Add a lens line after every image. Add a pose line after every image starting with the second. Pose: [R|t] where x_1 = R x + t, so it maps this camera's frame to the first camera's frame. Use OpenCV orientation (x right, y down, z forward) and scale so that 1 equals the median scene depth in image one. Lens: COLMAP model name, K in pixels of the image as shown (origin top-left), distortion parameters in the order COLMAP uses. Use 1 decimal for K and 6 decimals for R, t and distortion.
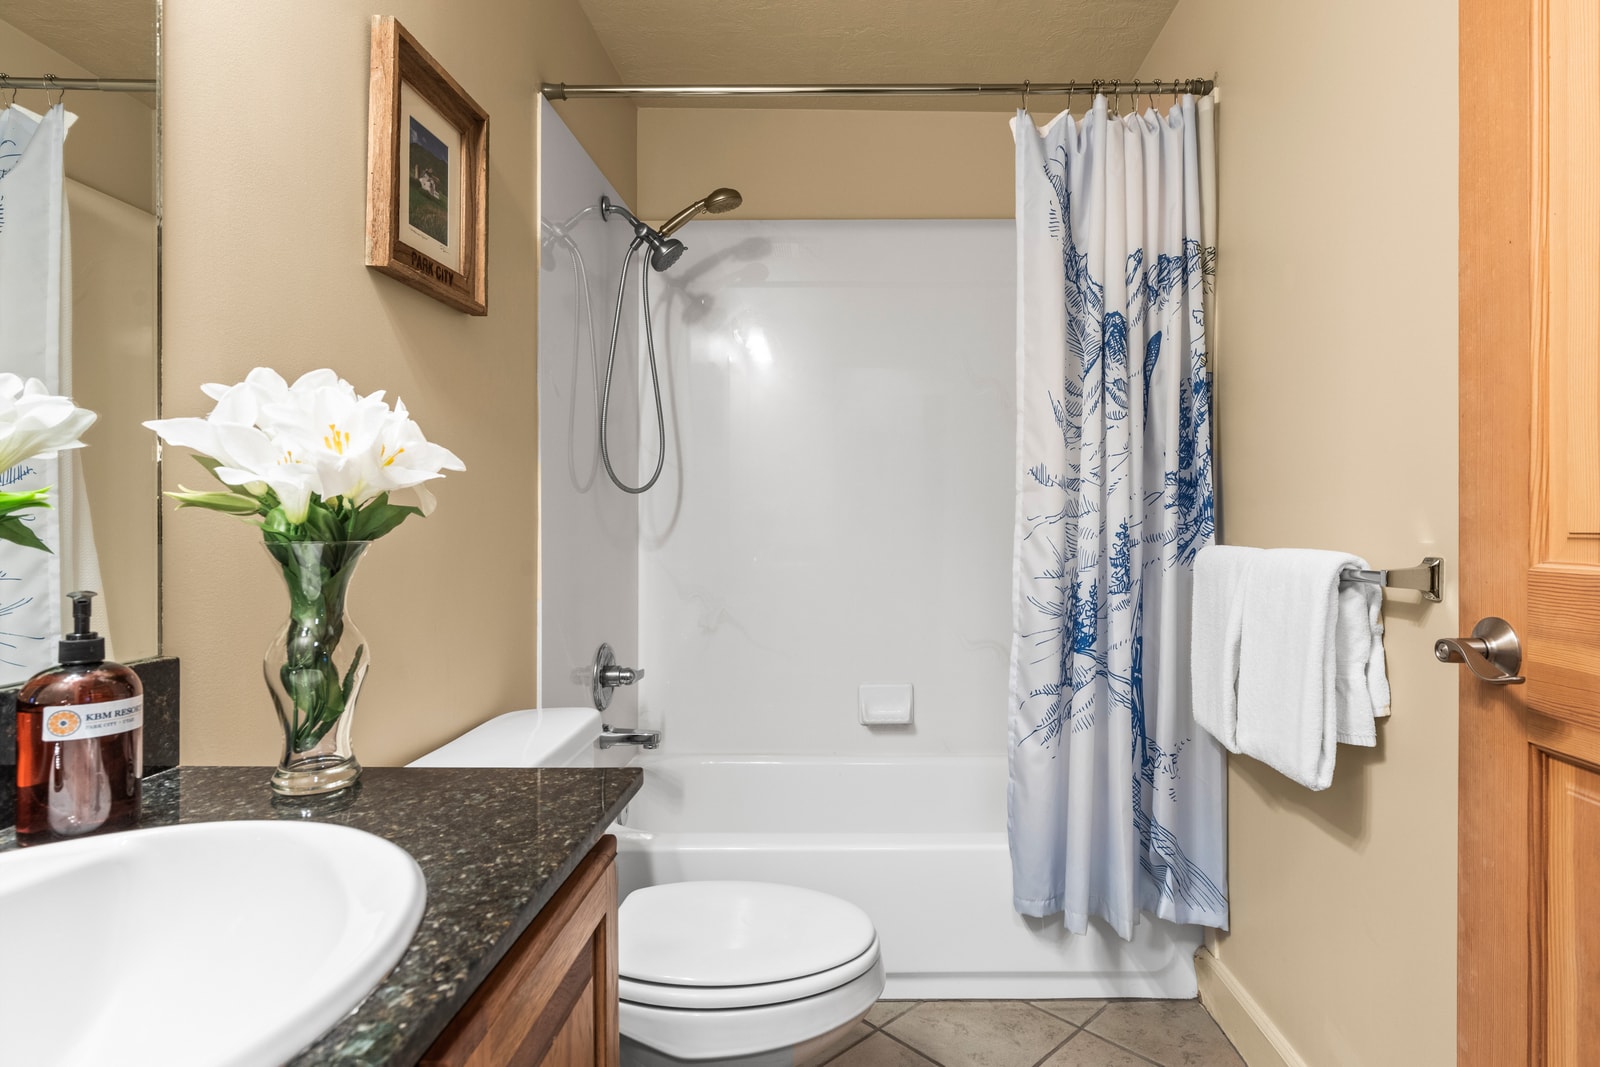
lens RADIAL K [[864.0, 0, 807.1], [0, 864.0, 523.3], [0, 0, 1]] dist [0.002062, -0.001420]
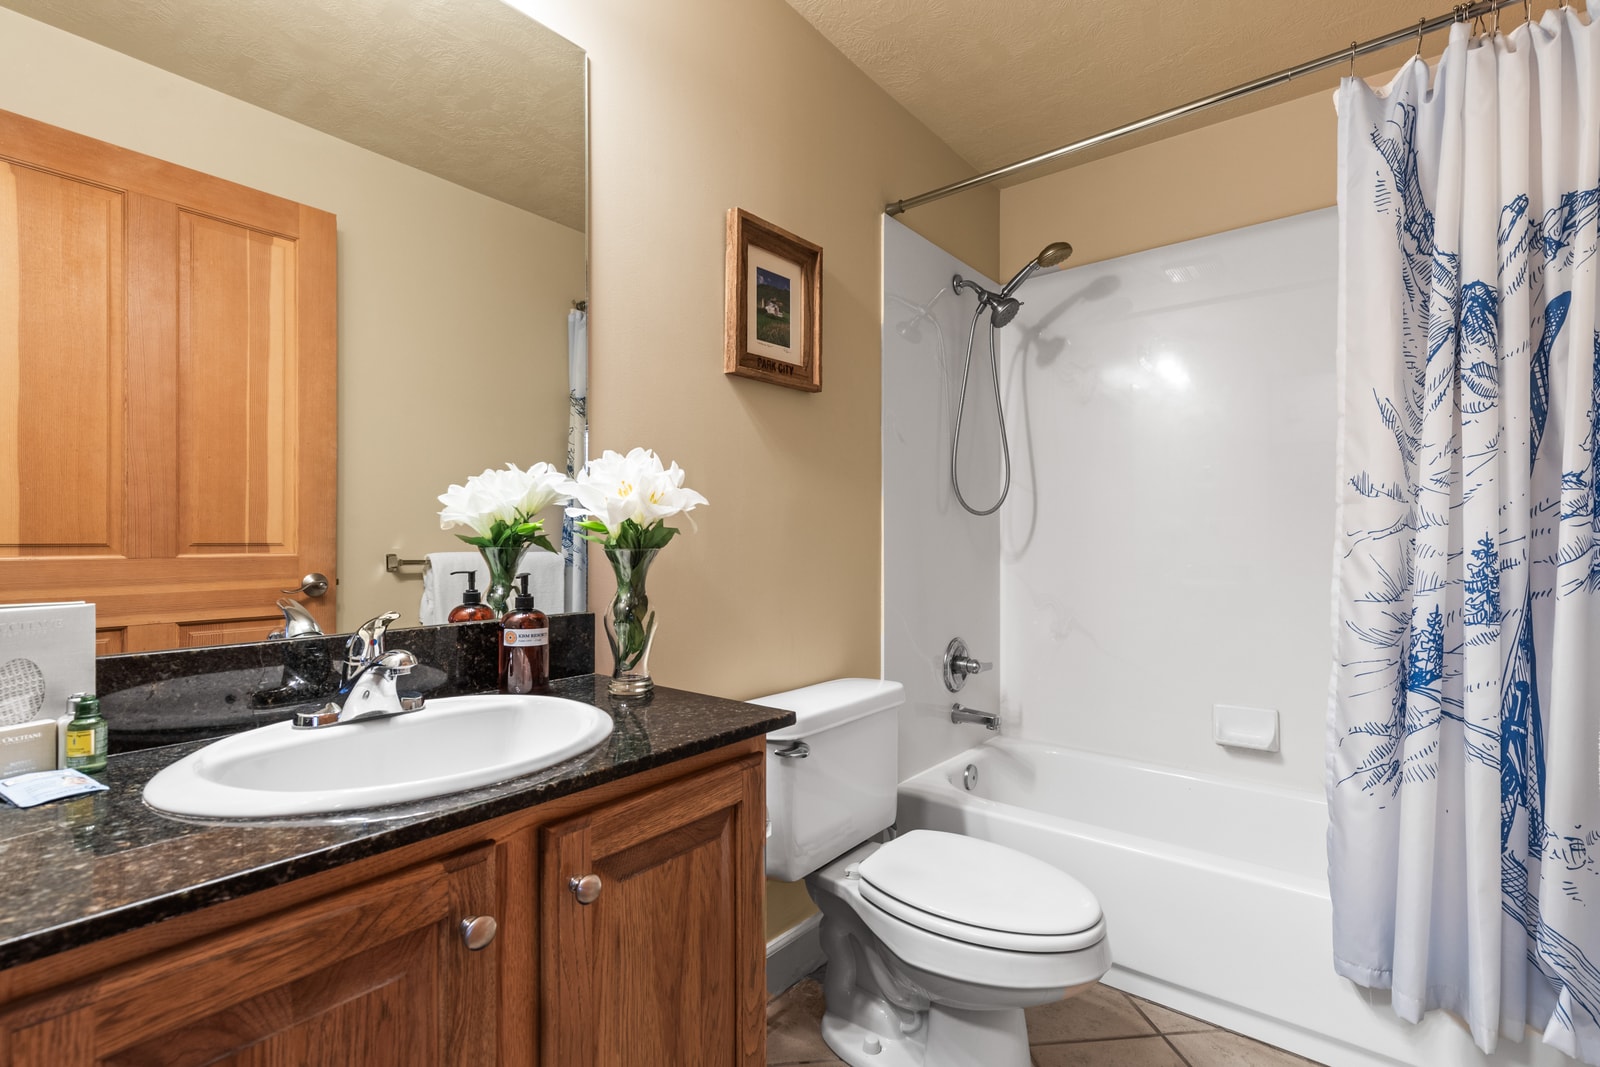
lens RADIAL K [[759.1, 0, 801.3], [0, 759.1, 540.0], [0, 0, 1]] dist [0.014830, -0.002234]
pose [[0.767693, -0.001197, -0.640816, 0.333216], [-0.001239, 0.999994, -0.003353, 0.004089], [0.640816, 0.003368, 0.767687, 0.030229]]
